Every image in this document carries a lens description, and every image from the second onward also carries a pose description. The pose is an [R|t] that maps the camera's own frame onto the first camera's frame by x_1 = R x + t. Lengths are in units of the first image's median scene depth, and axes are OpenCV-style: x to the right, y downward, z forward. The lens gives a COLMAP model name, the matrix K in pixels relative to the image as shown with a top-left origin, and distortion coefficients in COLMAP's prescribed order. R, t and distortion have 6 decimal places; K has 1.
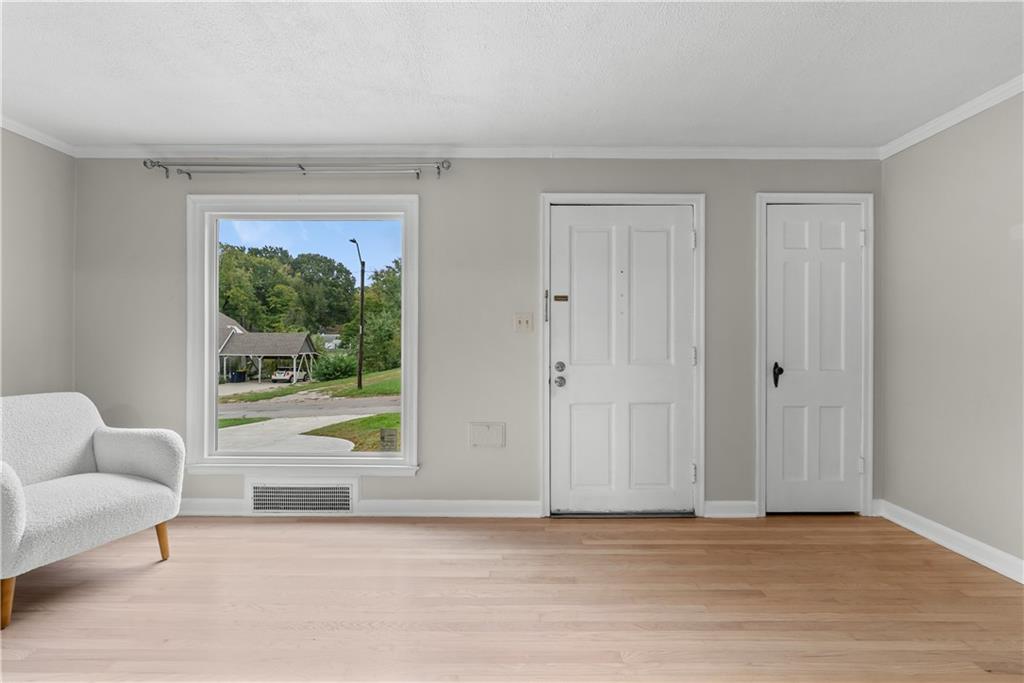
lens RADIAL K [[461.7, 0, 511.9], [0, 461.7, 336.1], [0, 0, 1]] dist [-0.002526, 0.000411]
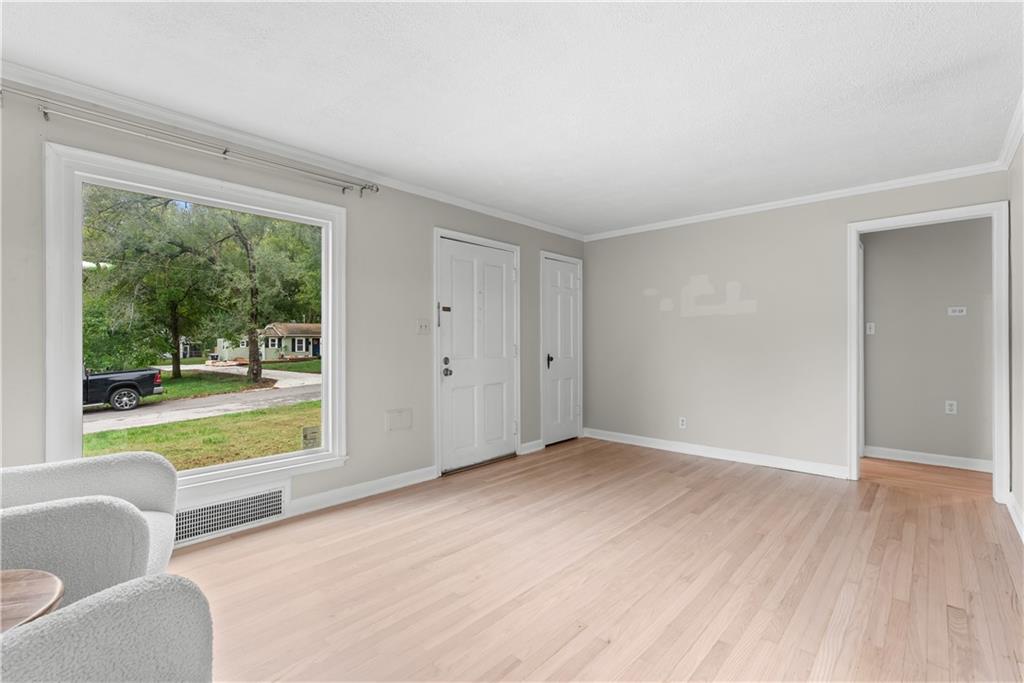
lens RADIAL K [[456.1, 0, 508.1], [0, 456.1, 341.7], [0, 0, 1]] dist [-0.005943, 0.000184]
pose [[0.686186, -0.002671, 0.727422, -0.725719], [0.001939, 0.999996, 0.001844, 0.008927], [-0.727424, 0.000145, 0.686188, -0.021675]]
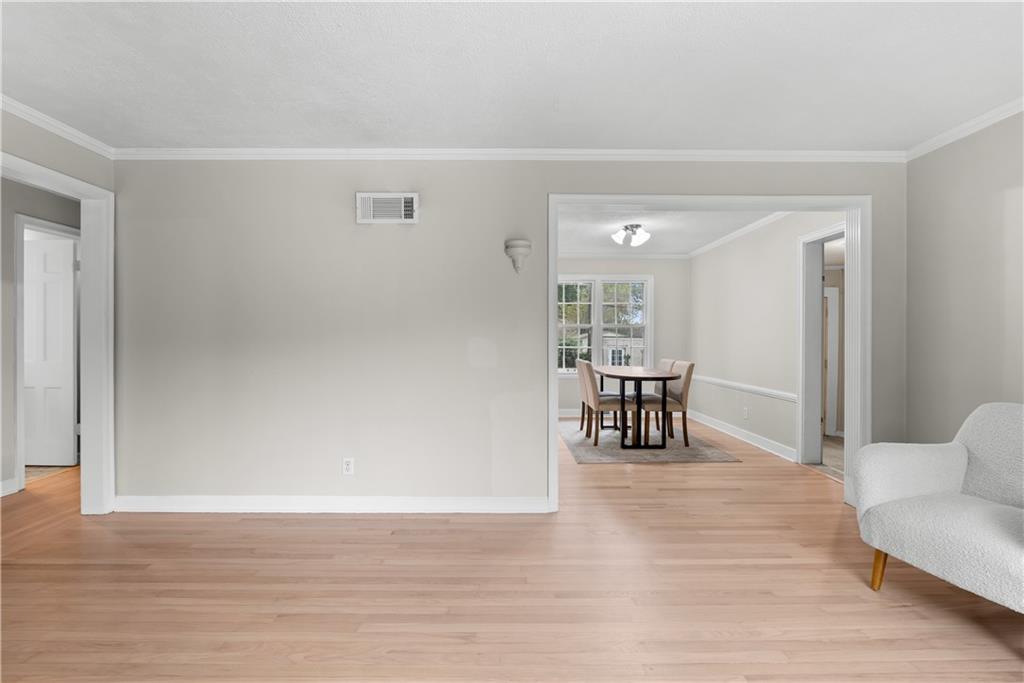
lens RADIAL K [[466.5, 0, 507.8], [0, 466.5, 345.6], [0, 0, 1]] dist [-0.003129, -0.000110]
pose [[-0.999989, -0.004393, -0.001906, -0.059291], [-0.004427, 0.999821, 0.018383, 0.001014], [0.001825, 0.018391, -0.999829, 0.857966]]
